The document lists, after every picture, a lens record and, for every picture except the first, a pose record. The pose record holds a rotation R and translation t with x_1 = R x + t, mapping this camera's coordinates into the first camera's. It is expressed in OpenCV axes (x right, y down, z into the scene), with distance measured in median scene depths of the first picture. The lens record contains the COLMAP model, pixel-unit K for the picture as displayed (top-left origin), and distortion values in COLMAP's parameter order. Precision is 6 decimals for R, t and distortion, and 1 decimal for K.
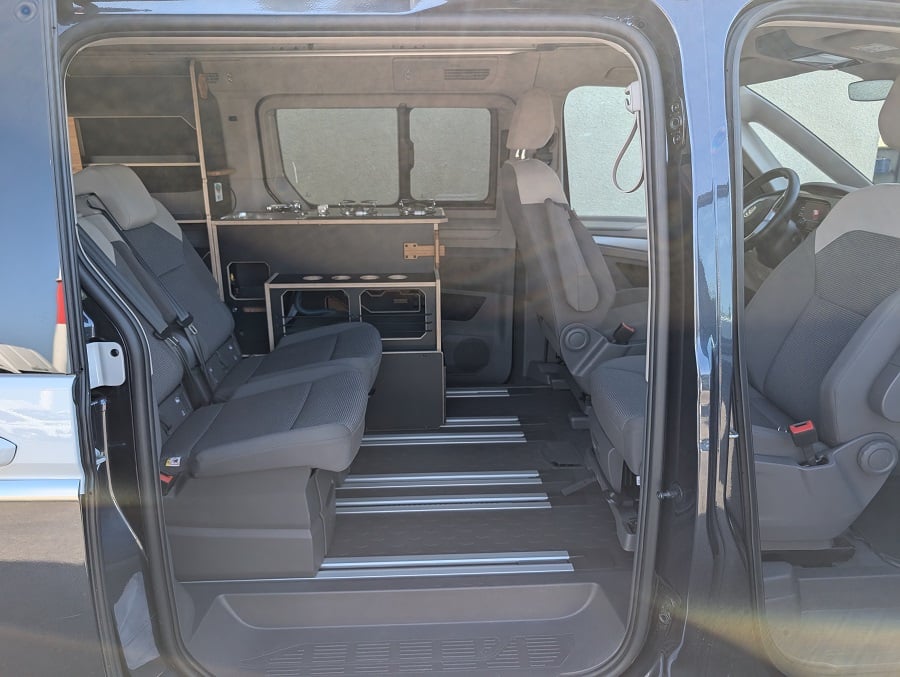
lens RADIAL K [[654.7, 0, 449.3], [0, 654.7, 333.7], [0, 0, 1]] dist [0.004483, -0.004829]
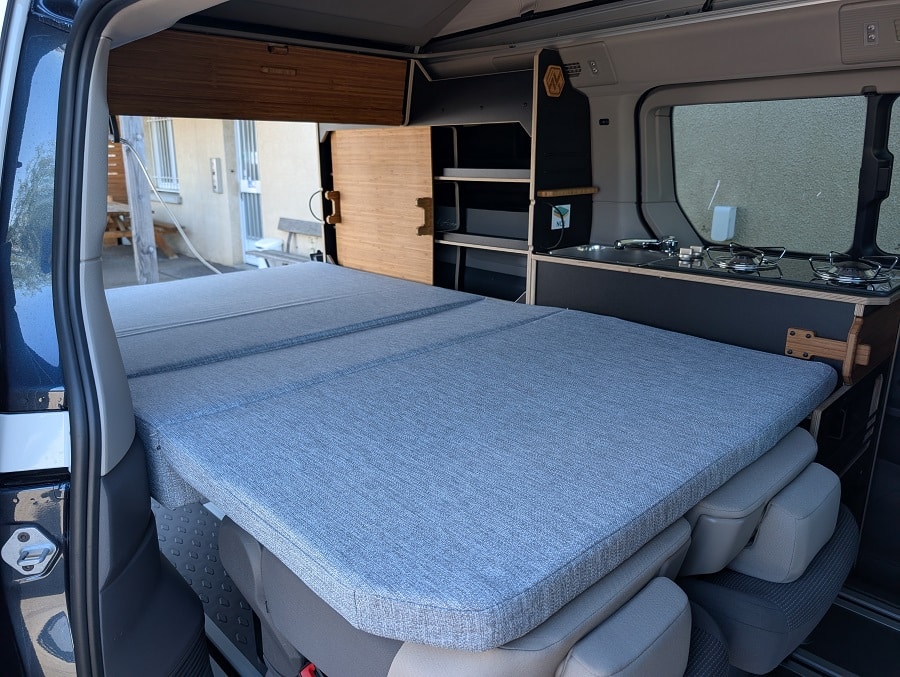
lens RADIAL K [[654.7, 0, 451.0], [0, 654.7, 346.1], [0, 0, 1]] dist [0.004483, -0.004829]
pose [[0.667963, 0.215972, -0.712167, 0.141950], [-0.210461, 0.972719, 0.097590, -0.111728], [0.713815, 0.084697, 0.695194, 0.367066]]
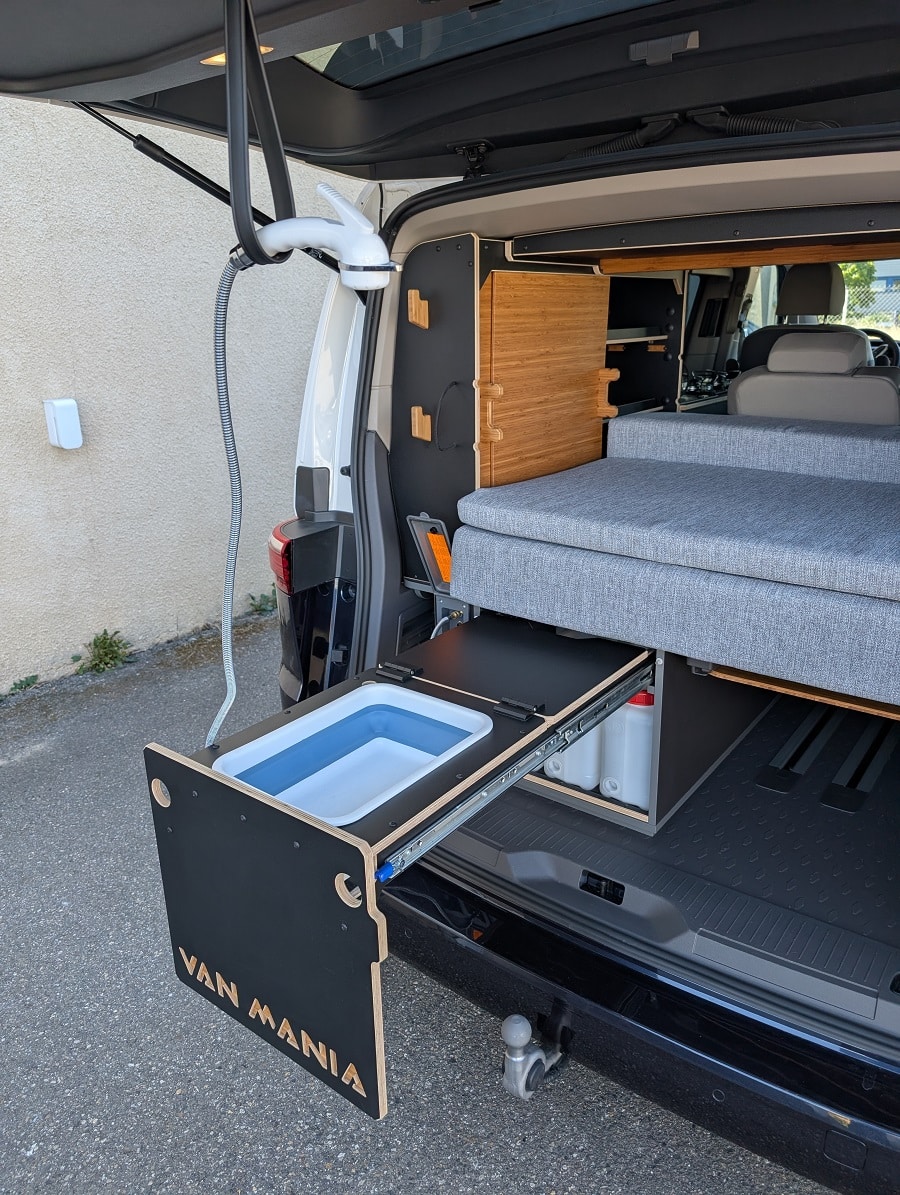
lens RADIAL K [[868.2, 0, 450.0], [0, 868.2, 595.9], [0, 0, 1]] dist [-0.002509, -0.004881]
pose [[0.635958, -0.240820, 0.733187, -0.541279], [0.227795, 0.966311, 0.119805, -0.119826], [-0.737338, 0.090825, 0.669391, 0.415124]]
